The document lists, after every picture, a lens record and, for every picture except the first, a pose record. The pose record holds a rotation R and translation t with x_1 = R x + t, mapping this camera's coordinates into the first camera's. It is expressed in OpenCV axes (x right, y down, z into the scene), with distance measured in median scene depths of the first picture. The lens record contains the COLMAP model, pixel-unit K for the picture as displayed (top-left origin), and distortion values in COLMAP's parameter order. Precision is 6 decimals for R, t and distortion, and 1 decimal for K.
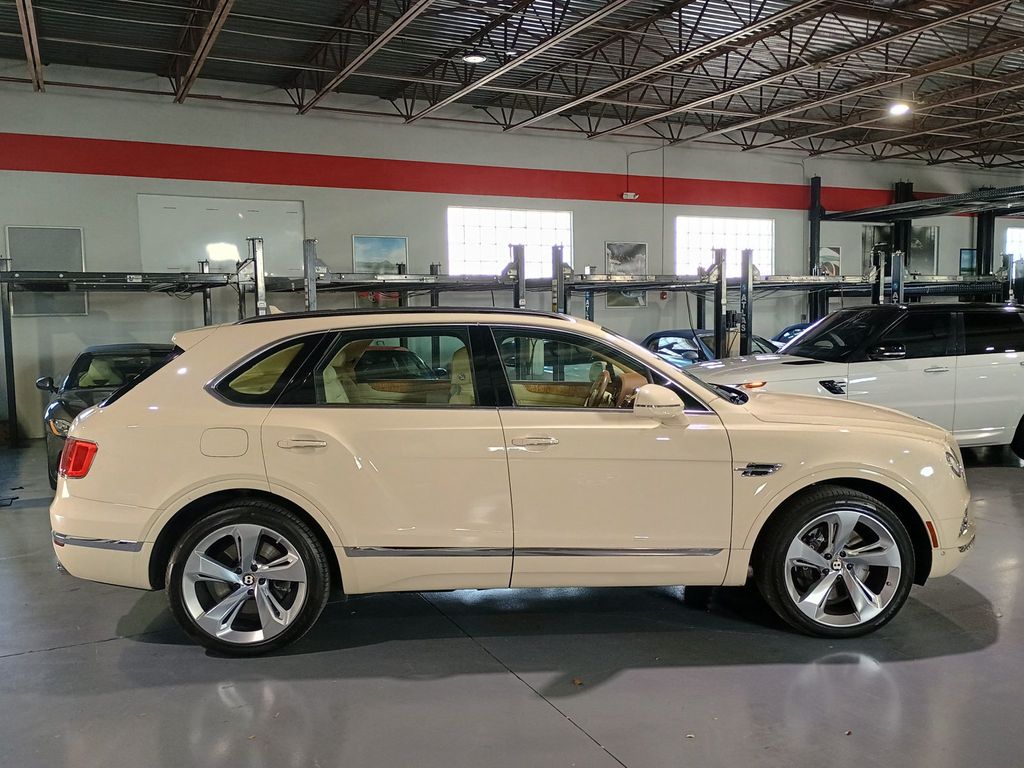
lens RADIAL K [[880.9, 0, 520.0], [0, 880.9, 381.3], [0, 0, 1]] dist [0.062087, -0.077800]
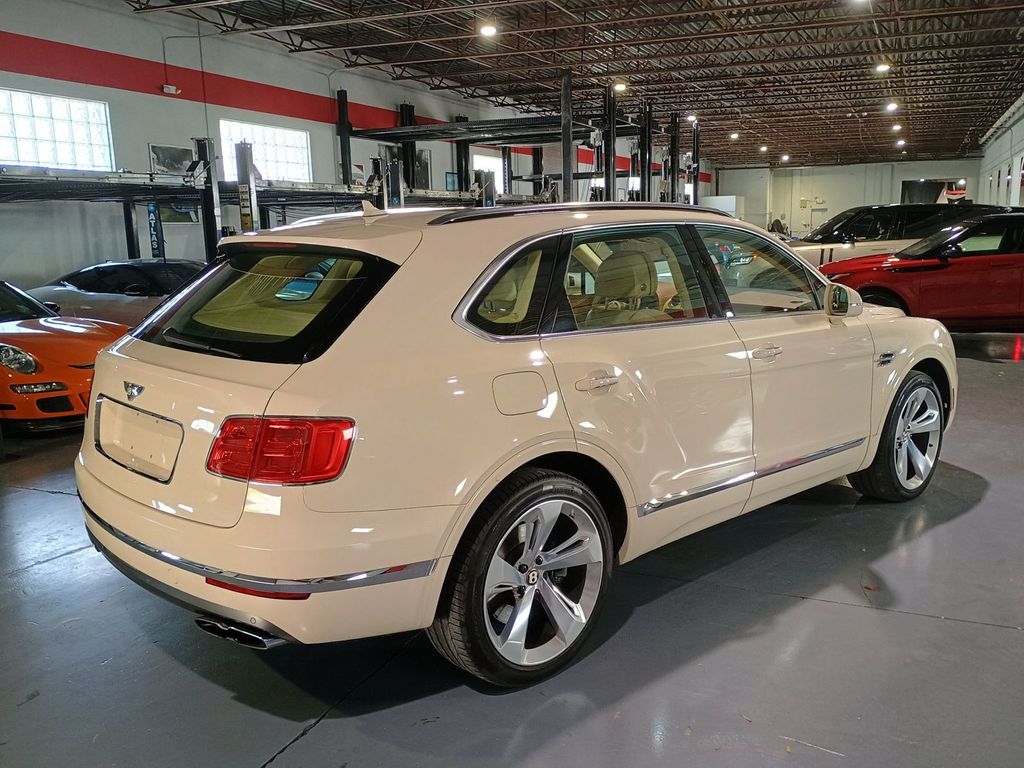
lens RADIAL K [[880.9, 0, 520.0], [0, 880.9, 381.3], [0, 0, 1]] dist [0.062087, -0.077800]
pose [[0.763061, -0.111965, 0.636555, -0.191044], [0.057589, 0.992742, 0.105581, -0.003171], [-0.643756, -0.043907, 0.763970, 0.116725]]
